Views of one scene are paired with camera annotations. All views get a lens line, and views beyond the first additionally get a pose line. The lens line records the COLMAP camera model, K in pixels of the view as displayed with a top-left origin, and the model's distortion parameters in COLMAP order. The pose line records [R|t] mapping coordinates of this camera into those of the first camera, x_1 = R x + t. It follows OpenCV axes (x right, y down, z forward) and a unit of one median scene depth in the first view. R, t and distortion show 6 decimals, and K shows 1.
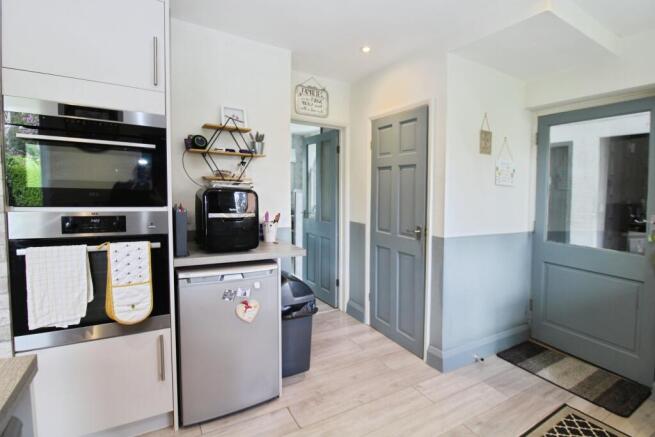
lens RADIAL K [[310.5, 0, 326.1], [0, 310.5, 200.6], [0, 0, 1]] dist [-0.015311, -0.000654]
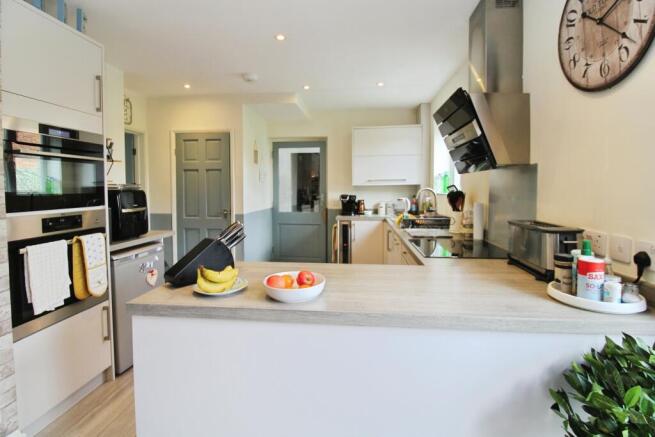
lens RADIAL K [[316.7, 0, 328.3], [0, 316.7, 202.8], [0, 0, 1]] dist [-0.000893, -0.000402]
pose [[0.583994, -0.073527, 0.808421, -0.774818], [0.046975, 0.997282, 0.056770, -0.016869], [-0.810398, 0.004823, 0.585860, -0.395430]]
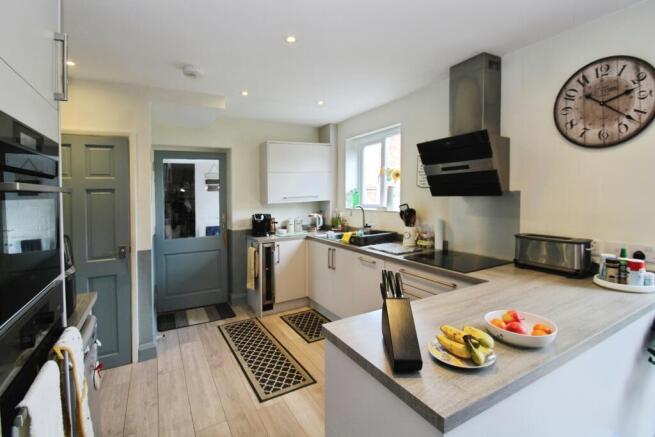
lens RADIAL K [[317.1, 0, 327.3], [0, 317.1, 211.7], [0, 0, 1]] dist [-0.001090, -0.000551]
pose [[0.012871, -0.093730, 0.995514, -0.909566], [0.056817, 0.994057, 0.092858, -0.113328], [-0.998302, 0.055367, 0.018120, 0.286965]]
